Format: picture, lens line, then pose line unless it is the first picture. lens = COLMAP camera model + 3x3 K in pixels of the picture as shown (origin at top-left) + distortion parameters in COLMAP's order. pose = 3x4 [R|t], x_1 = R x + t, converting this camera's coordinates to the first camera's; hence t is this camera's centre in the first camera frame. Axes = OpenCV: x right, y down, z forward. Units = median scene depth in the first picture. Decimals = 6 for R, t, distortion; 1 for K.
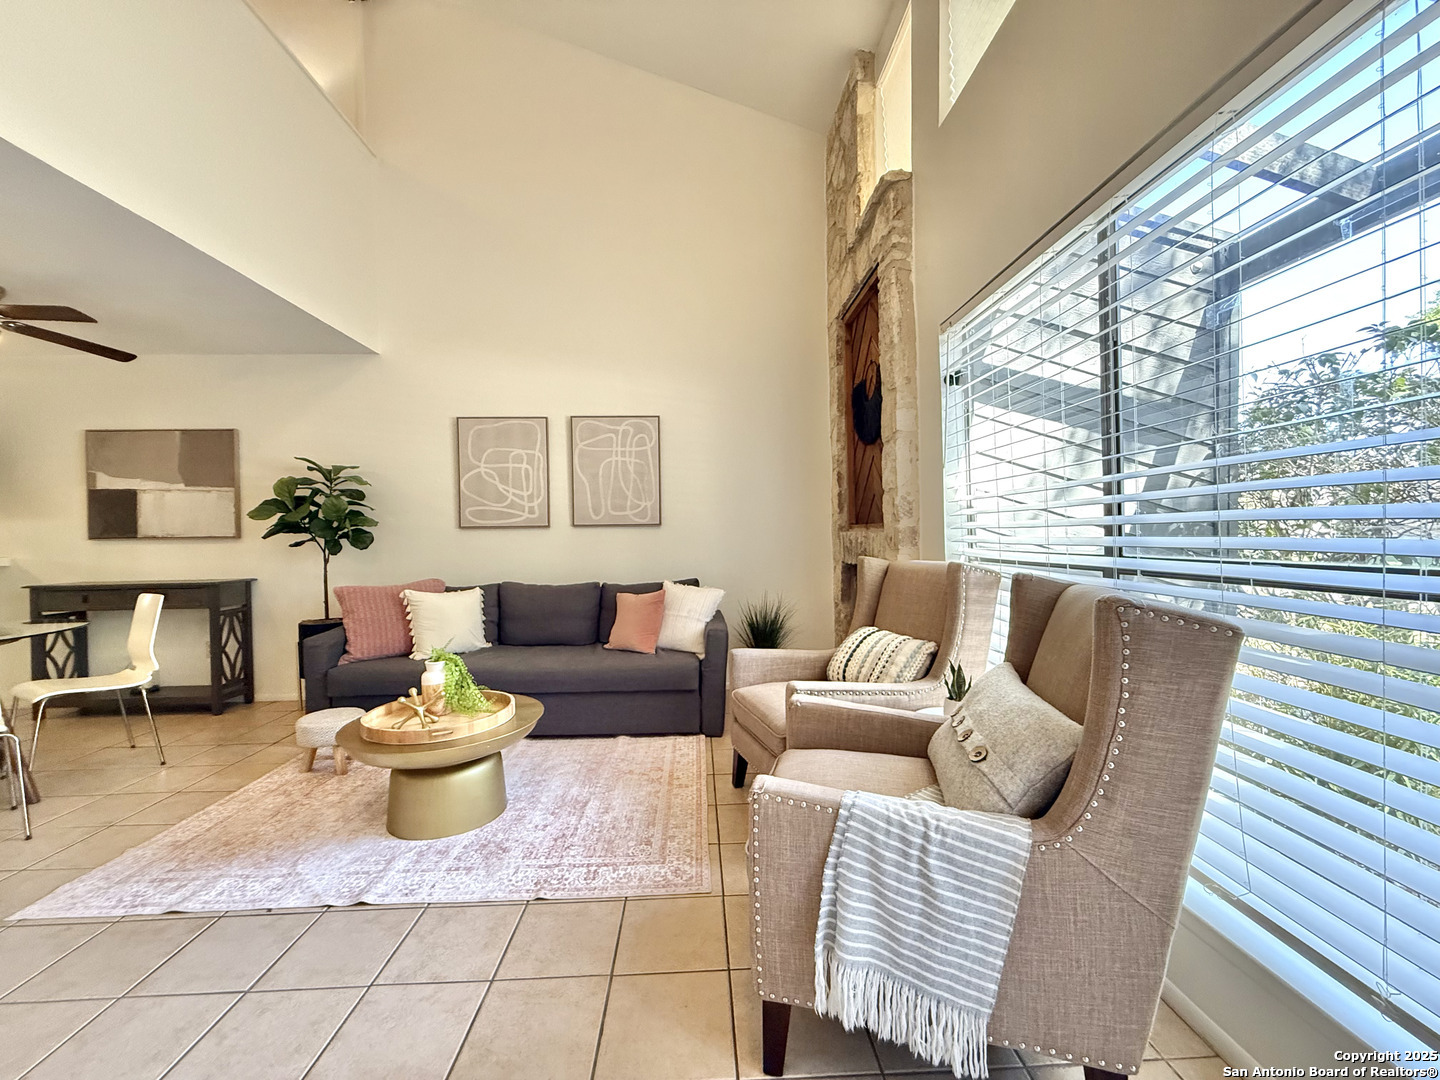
lens RADIAL K [[572.2, 0, 716.2], [0, 572.2, 540.7], [0, 0, 1]] dist [0.001215, -0.000070]
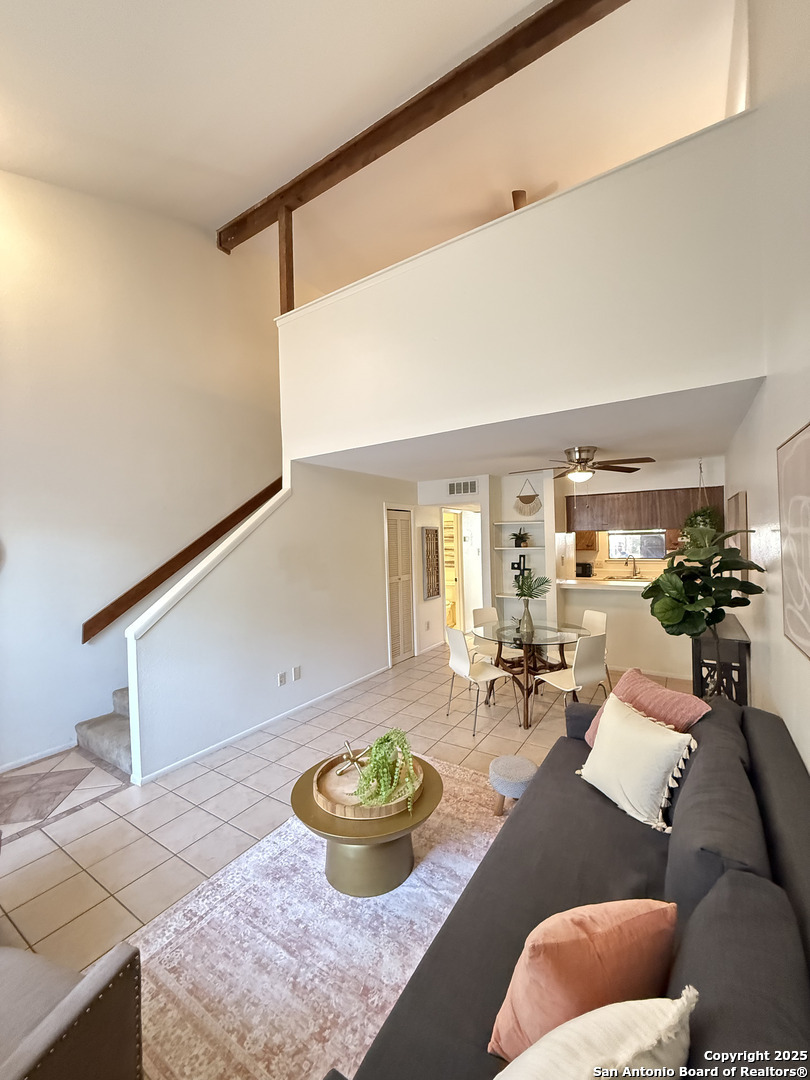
lens RADIAL K [[430.6, 0, 404.9], [0, 430.6, 537.6], [0, 0, 1]] dist [-0.000536, 0.000276]
pose [[-0.575321, 0.031307, -0.817328, 0.147204], [0.026463, 0.999457, 0.019655, -0.155428], [0.817499, -0.010321, -0.575837, 1.024822]]
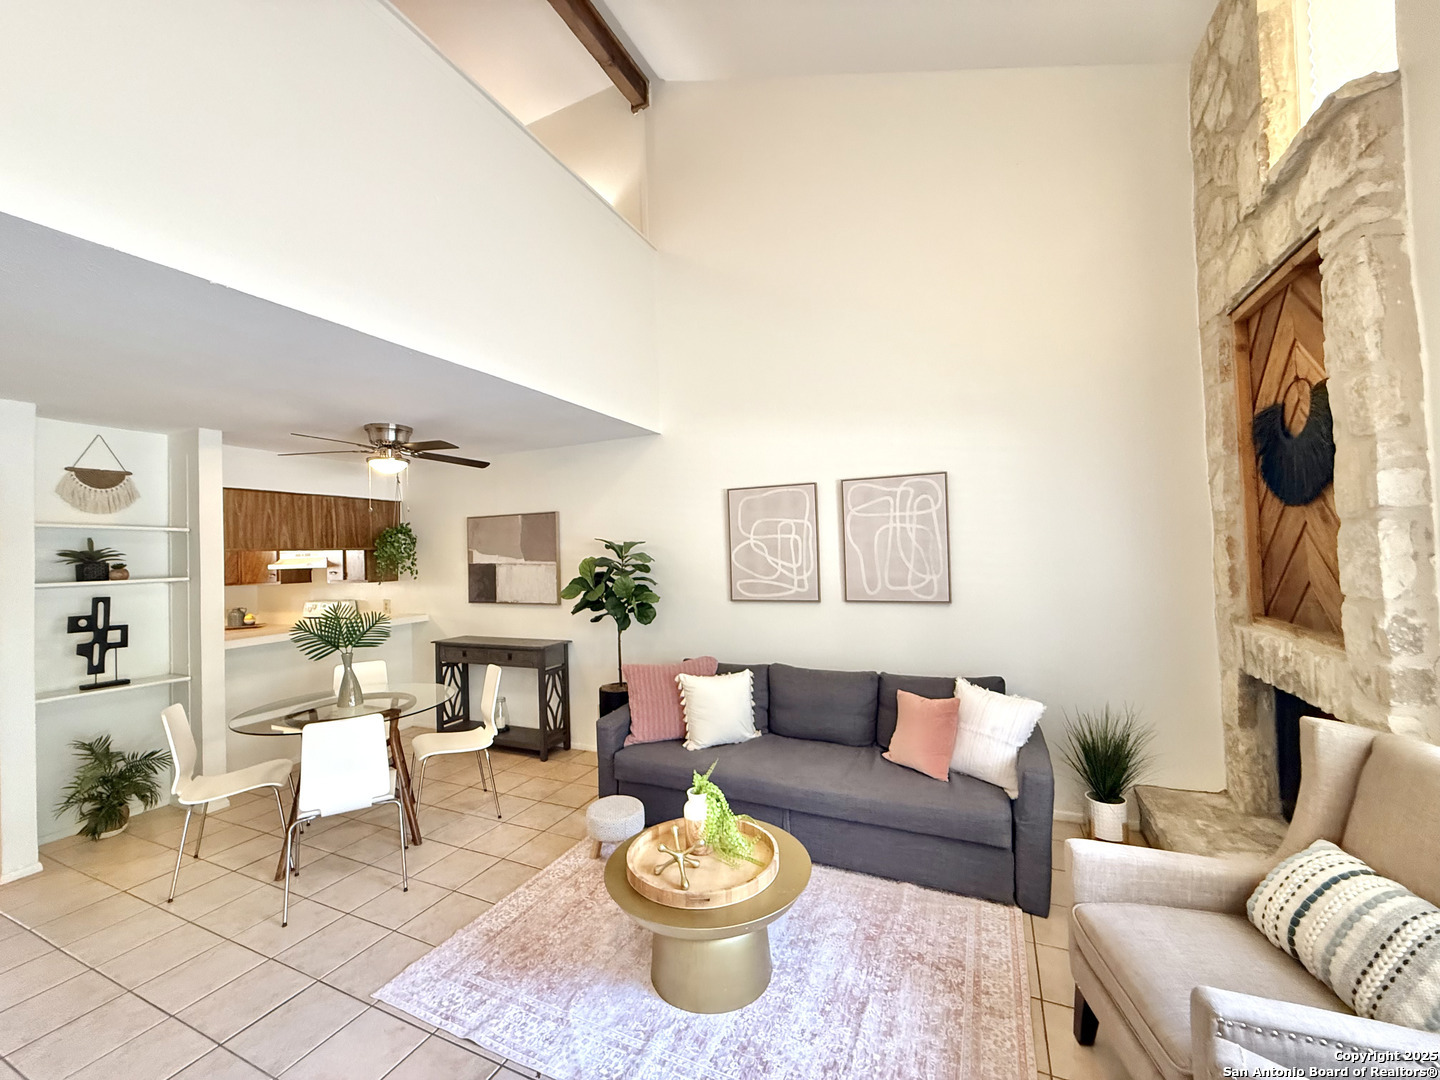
lens RADIAL K [[574.1, 0, 717.7], [0, 574.1, 541.1], [0, 0, 1]] dist [-0.000536, 0.000276]
pose [[0.890928, -0.018704, -0.453759, -0.021106], [0.010214, 0.999724, -0.021154, -0.114786], [0.454029, 0.014212, 0.890873, 0.118609]]
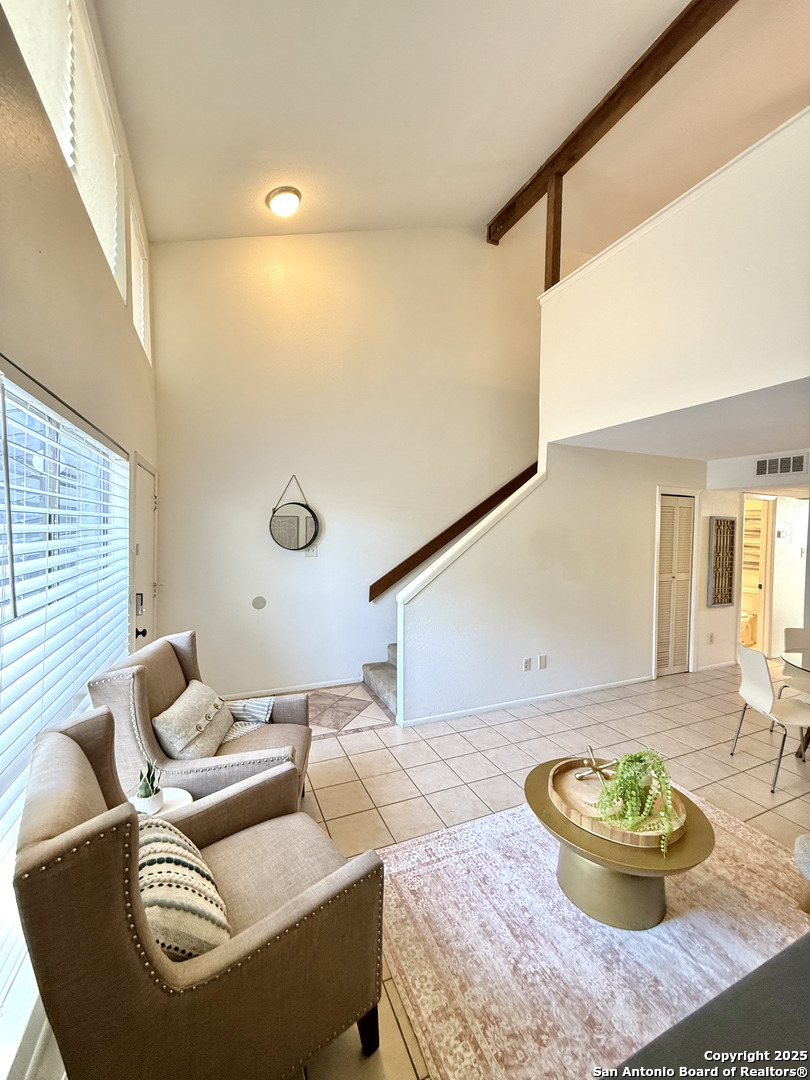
lens RADIAL K [[430.6, 0, 404.9], [0, 430.6, 537.6], [0, 0, 1]] dist [-0.000536, 0.000276]
pose [[-0.929878, 0.012111, -0.367670, 0.128126], [-0.004551, 0.999003, 0.044417, -0.150884], [0.367841, 0.042976, -0.928895, 1.021925]]
